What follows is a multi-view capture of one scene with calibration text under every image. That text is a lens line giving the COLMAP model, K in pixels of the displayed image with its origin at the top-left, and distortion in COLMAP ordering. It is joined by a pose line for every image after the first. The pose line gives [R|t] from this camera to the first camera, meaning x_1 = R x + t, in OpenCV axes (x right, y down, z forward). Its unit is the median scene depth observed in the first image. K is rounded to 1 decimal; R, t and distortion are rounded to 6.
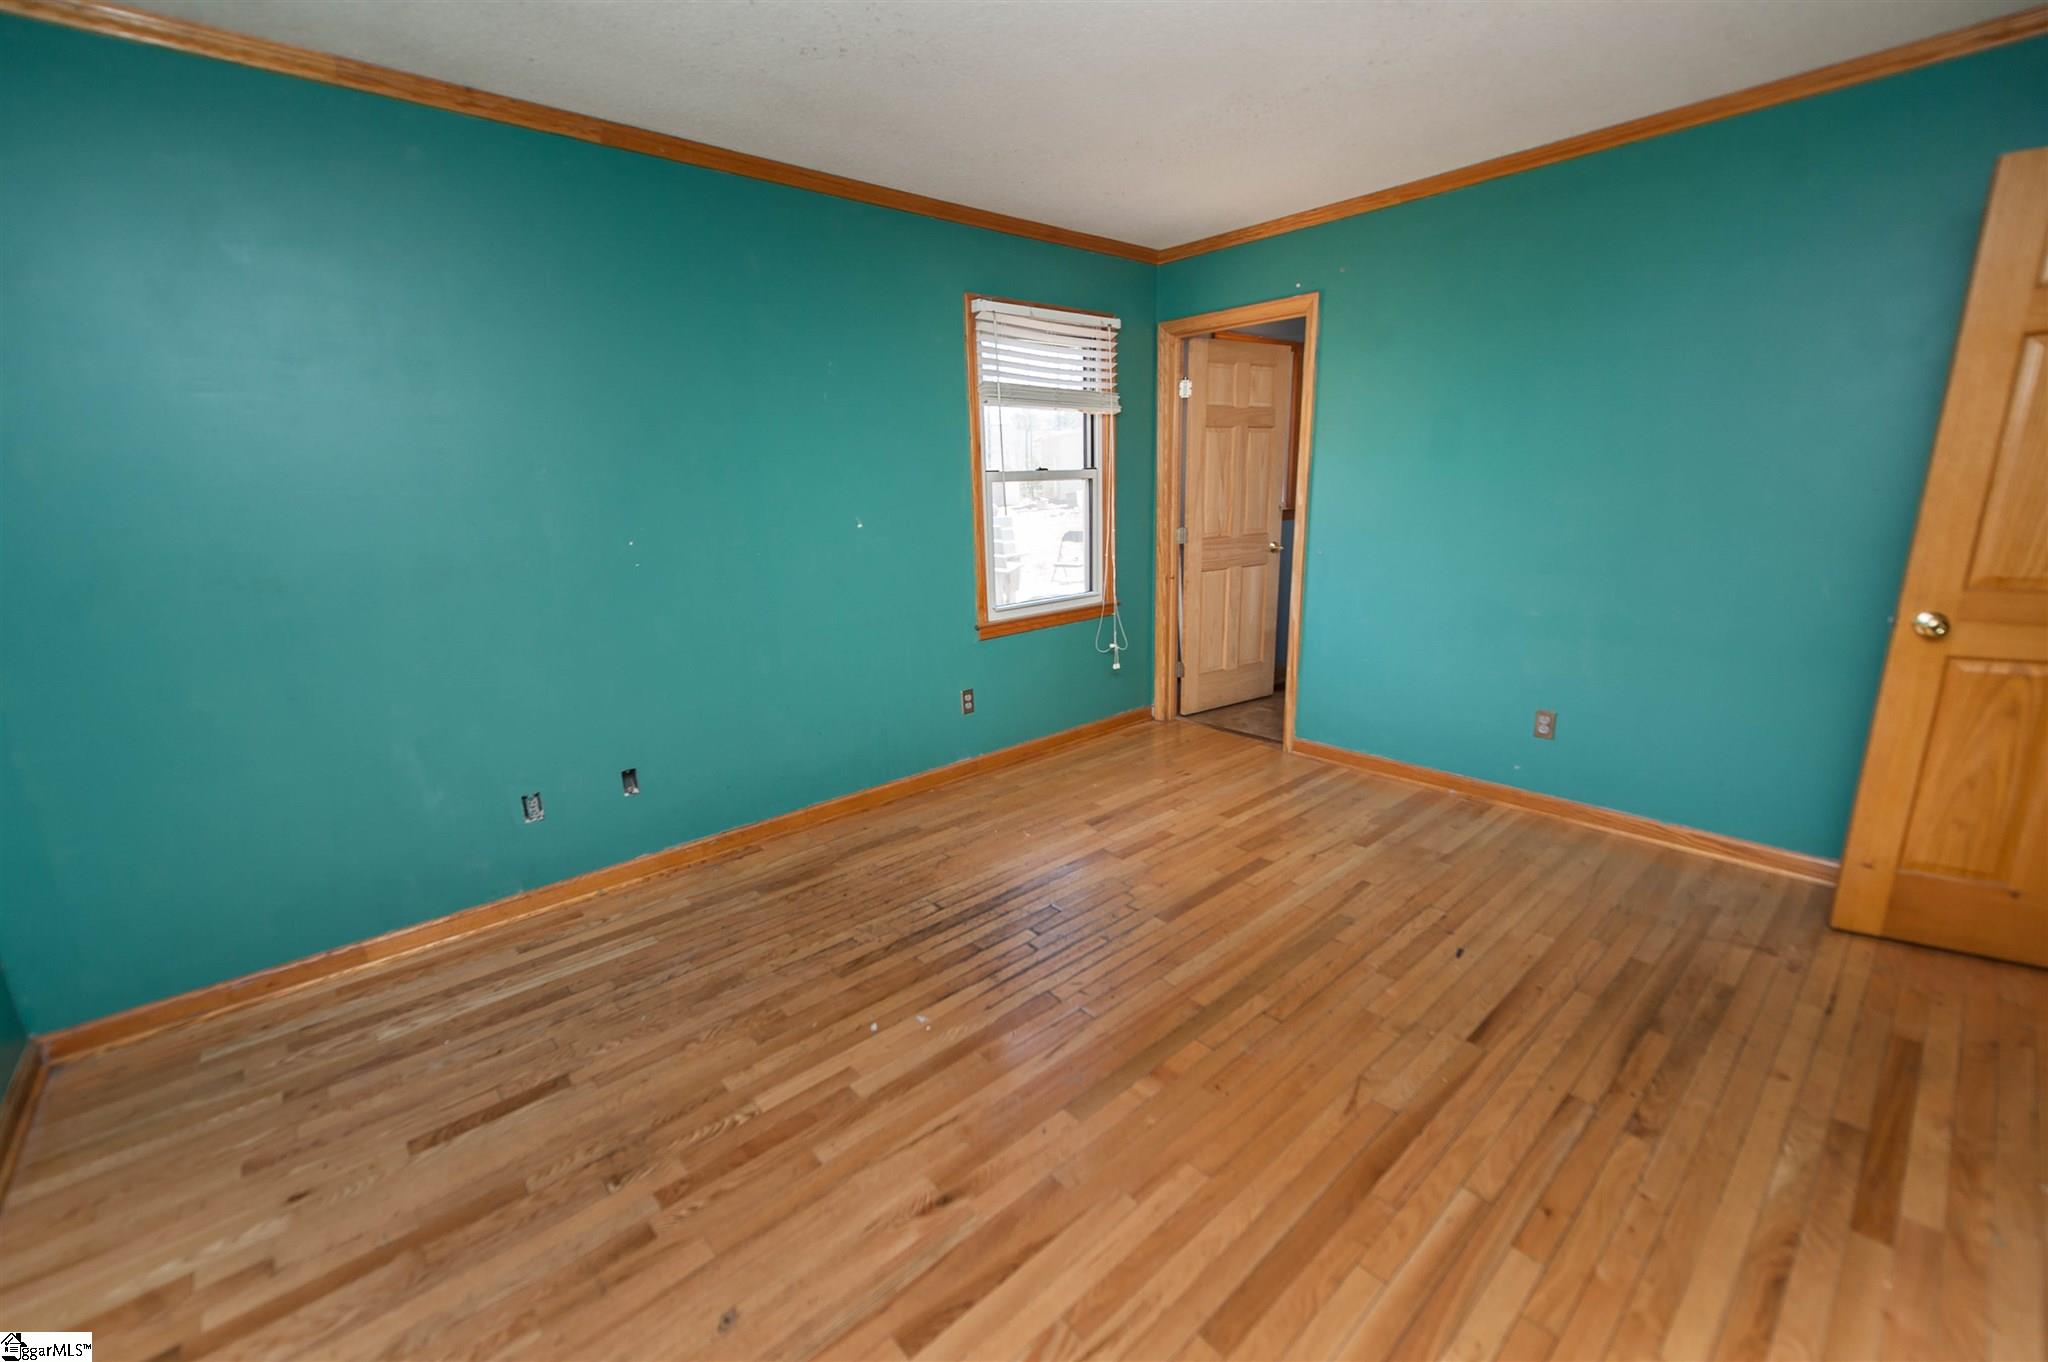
lens RADIAL K [[826.7, 0, 1032.9], [0, 826.7, 685.8], [0, 0, 1]] dist [0.003337, -0.001332]
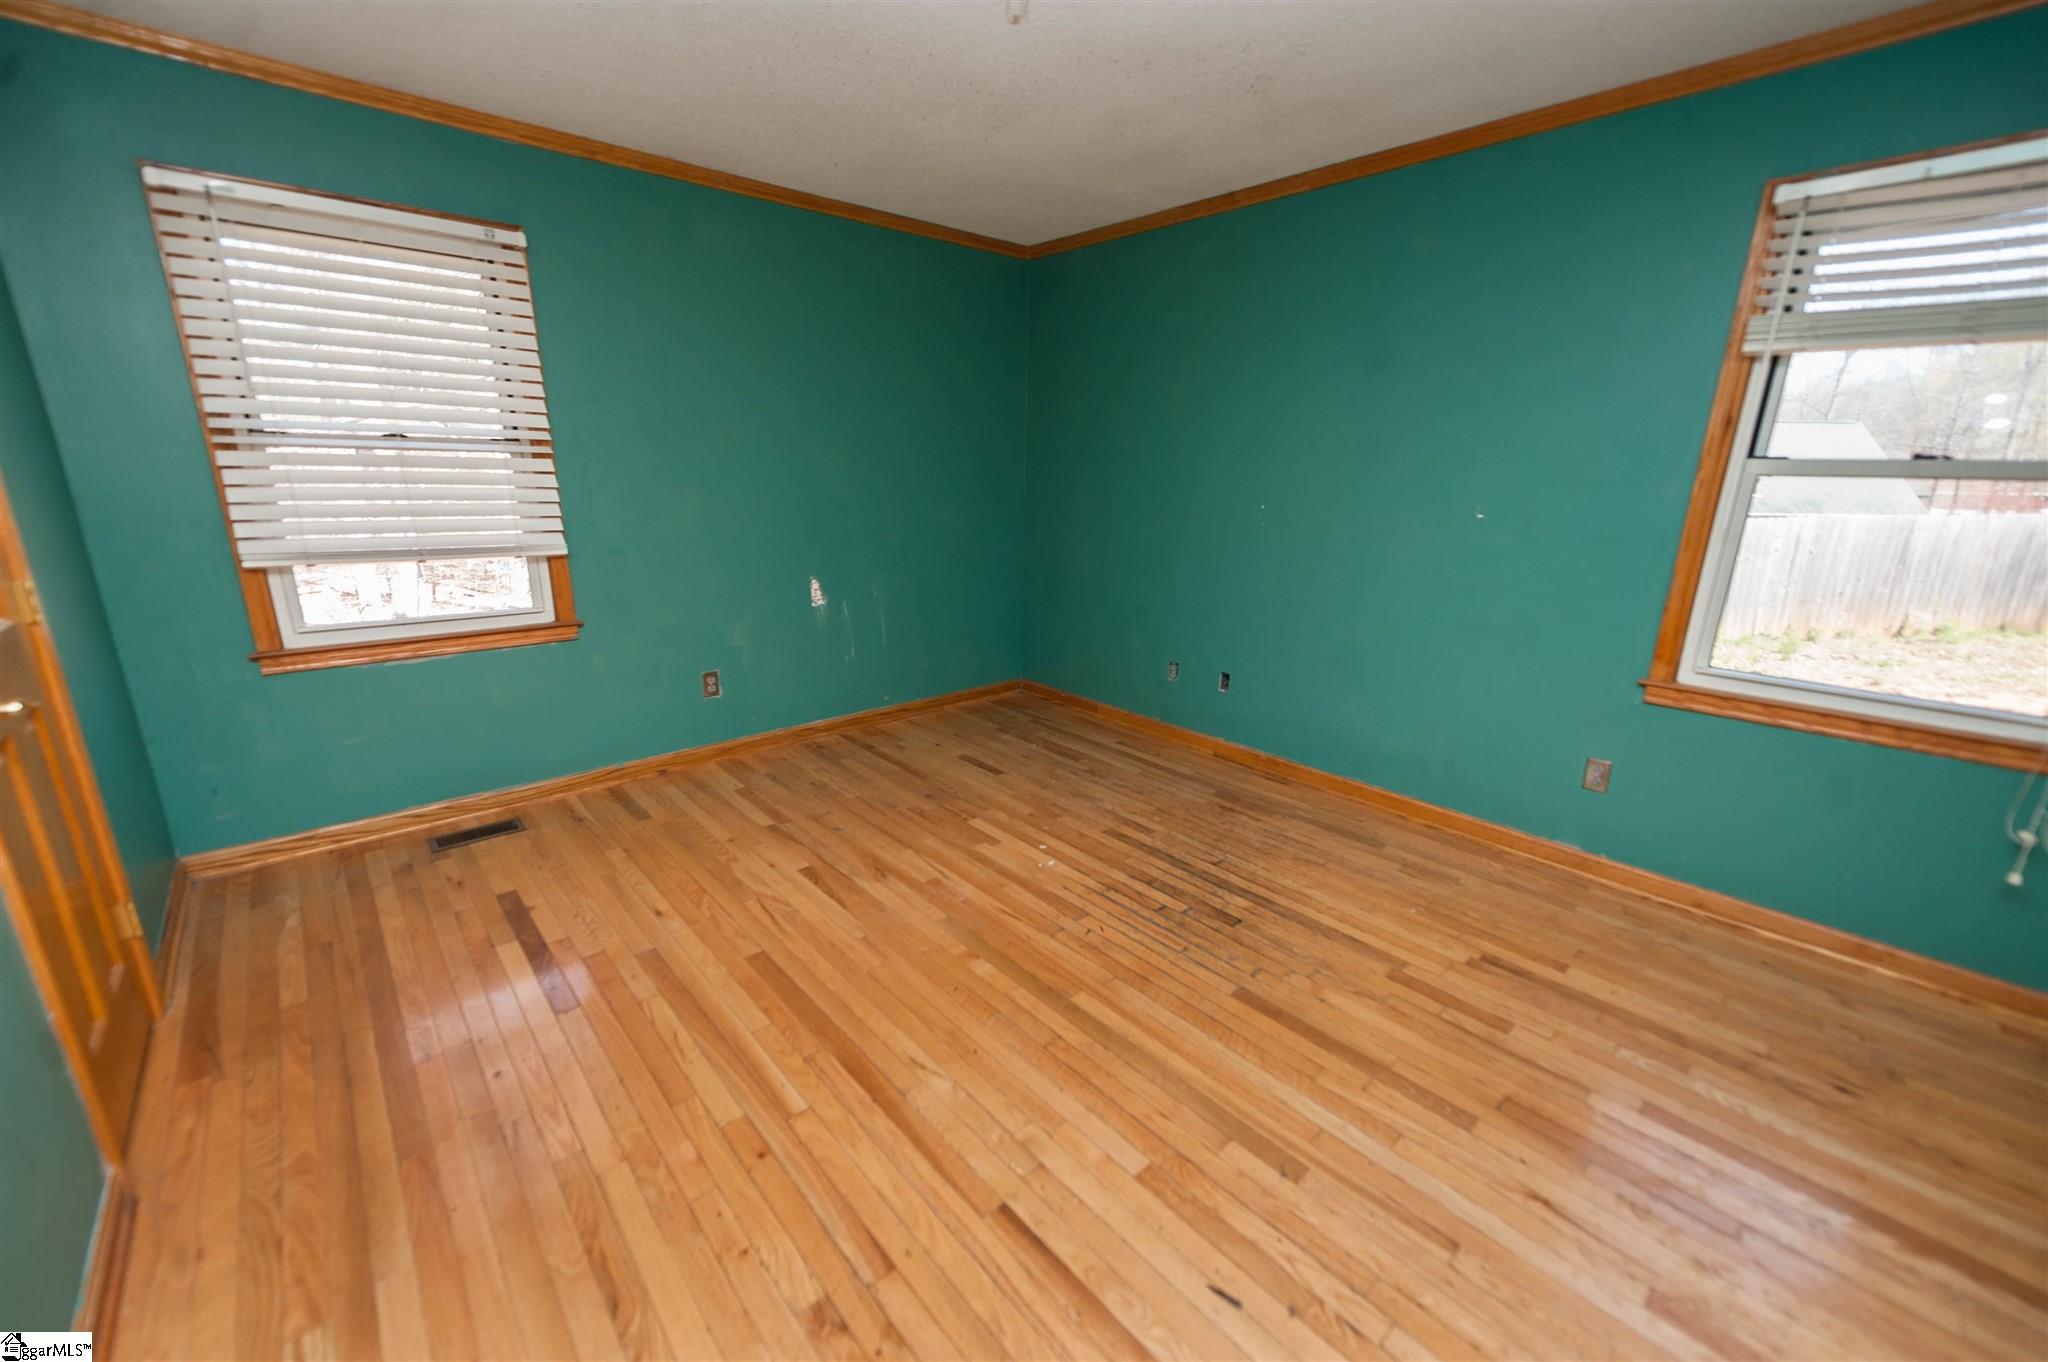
lens RADIAL K [[826.7, 0, 1033.3], [0, 826.7, 684.2], [0, 0, 1]] dist [0.003337, -0.001332]
pose [[-0.005365, 0.286377, -0.958102, 0.915067], [-0.258172, 0.925237, 0.277999, -0.197132], [0.966084, 0.248847, 0.068970, 0.692677]]
